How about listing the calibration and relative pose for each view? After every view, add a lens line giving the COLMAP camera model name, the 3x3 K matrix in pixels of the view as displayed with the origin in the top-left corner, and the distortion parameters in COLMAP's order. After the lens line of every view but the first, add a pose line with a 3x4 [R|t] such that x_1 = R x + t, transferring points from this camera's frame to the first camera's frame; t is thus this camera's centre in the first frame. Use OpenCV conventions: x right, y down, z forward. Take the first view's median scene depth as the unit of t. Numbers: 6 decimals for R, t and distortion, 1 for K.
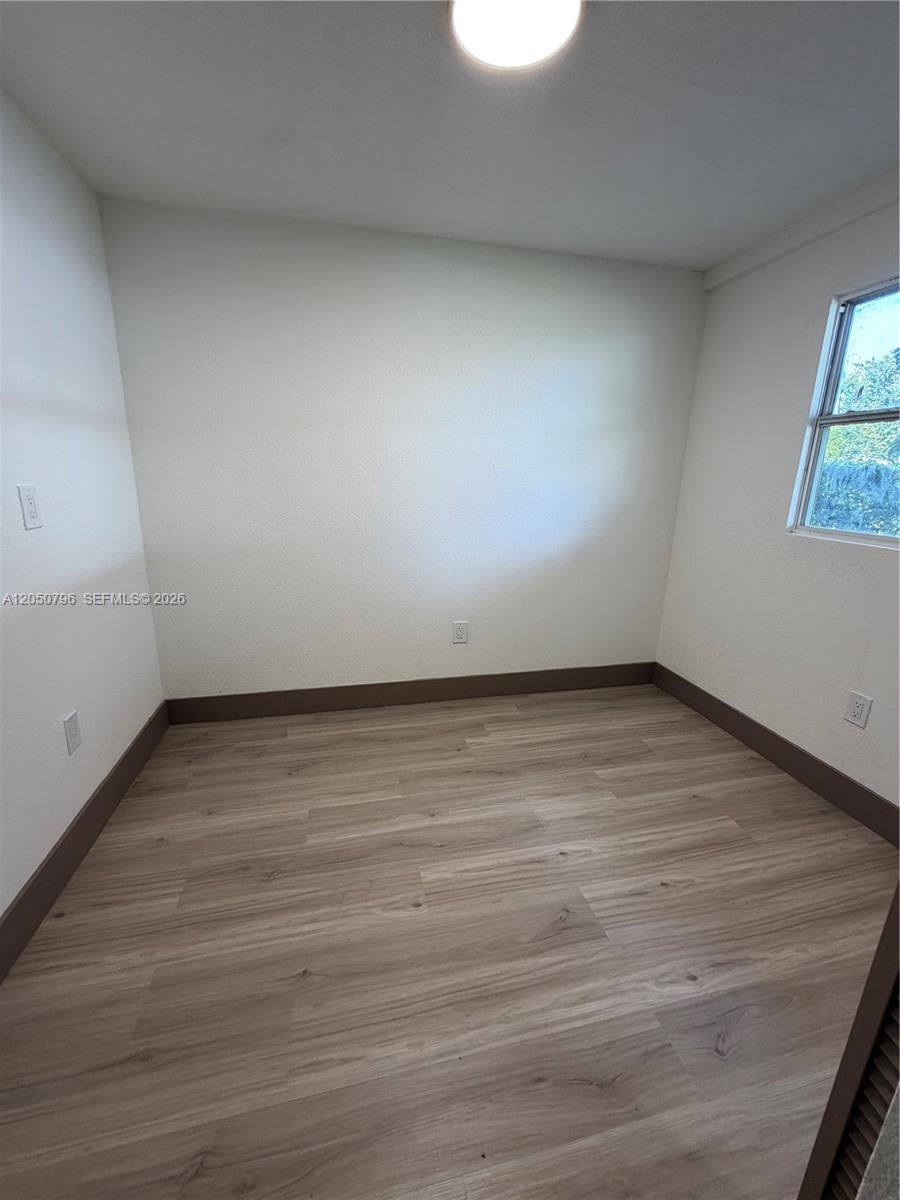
lens RADIAL K [[479.6, 0, 449.2], [0, 479.6, 601.4], [0, 0, 1]] dist [0.003221, 0.000624]
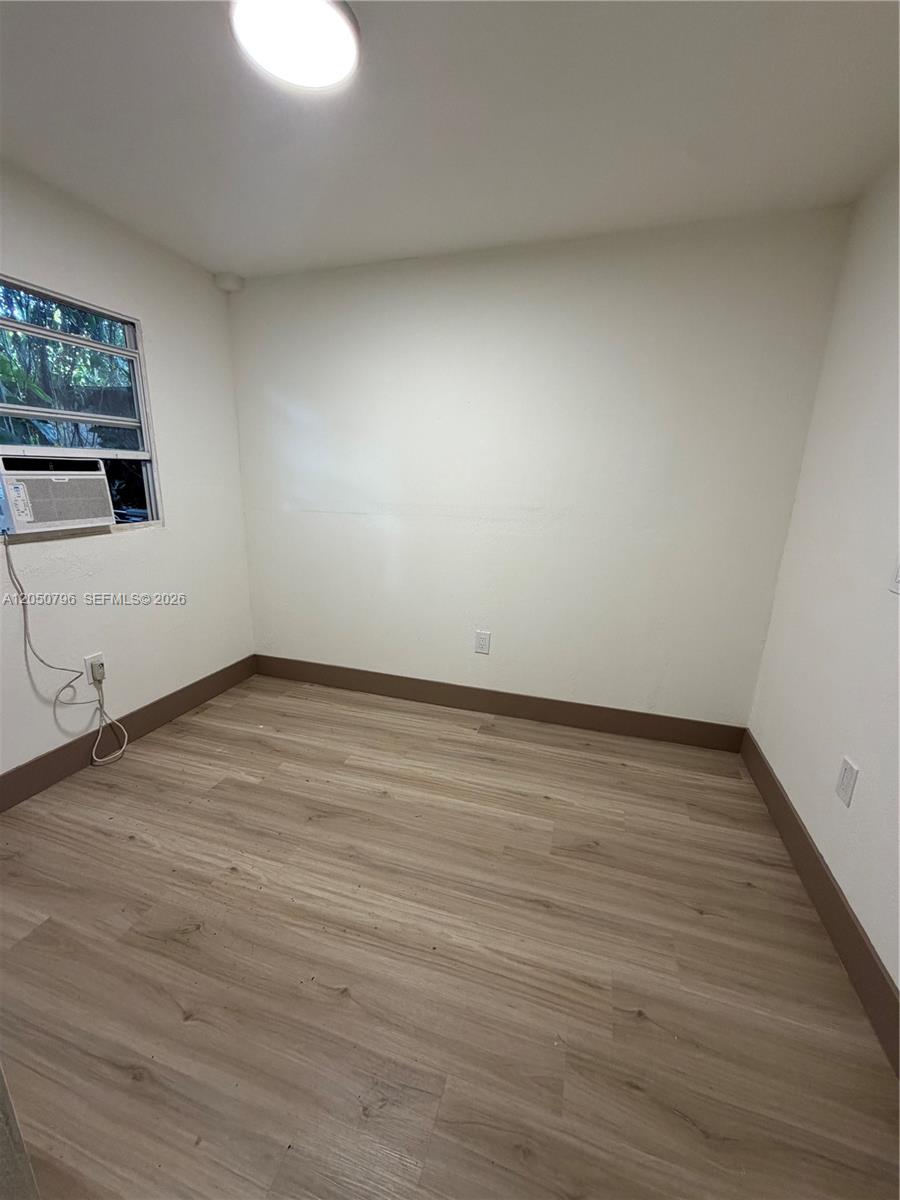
lens RADIAL K [[479.6, 0, 449.5], [0, 479.6, 600.1], [0, 0, 1]] dist [0.003221, 0.000624]
pose [[0.866268, 0.123523, -0.484067, 0.447893], [-0.137279, 0.990507, 0.007087, -0.019401], [0.480347, 0.060313, 0.875002, 0.103614]]
